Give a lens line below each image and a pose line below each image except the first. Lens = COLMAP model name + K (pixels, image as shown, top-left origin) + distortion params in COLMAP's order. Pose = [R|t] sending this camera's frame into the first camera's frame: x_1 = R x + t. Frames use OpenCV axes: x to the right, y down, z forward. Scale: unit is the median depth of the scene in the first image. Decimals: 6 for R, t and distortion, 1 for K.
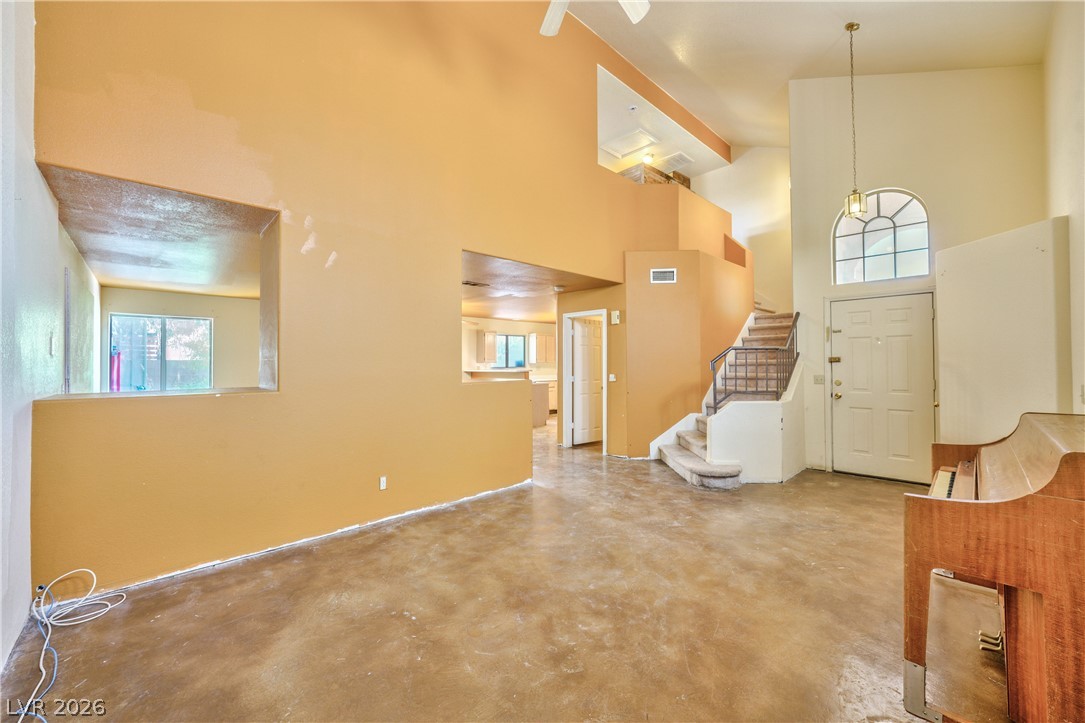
lens RADIAL K [[418.1, 0, 531.0], [0, 418.1, 359.6], [0, 0, 1]] dist [-0.010271, 0.000450]
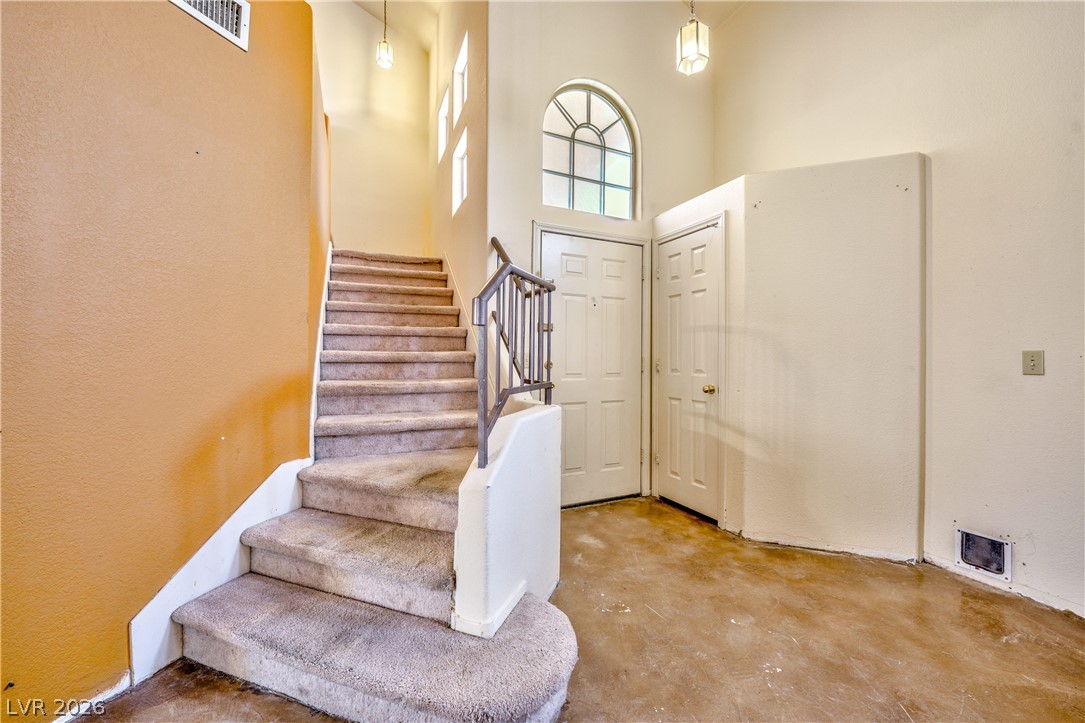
lens RADIAL K [[418.1, 0, 531.0], [0, 418.1, 359.6], [0, 0, 1]] dist [-0.010271, 0.000450]
pose [[0.301410, 0.006206, 0.953475, 0.120897], [-0.018023, 0.999837, -0.000811, 0.040464], [-0.953324, -0.016940, 0.301472, 0.706395]]
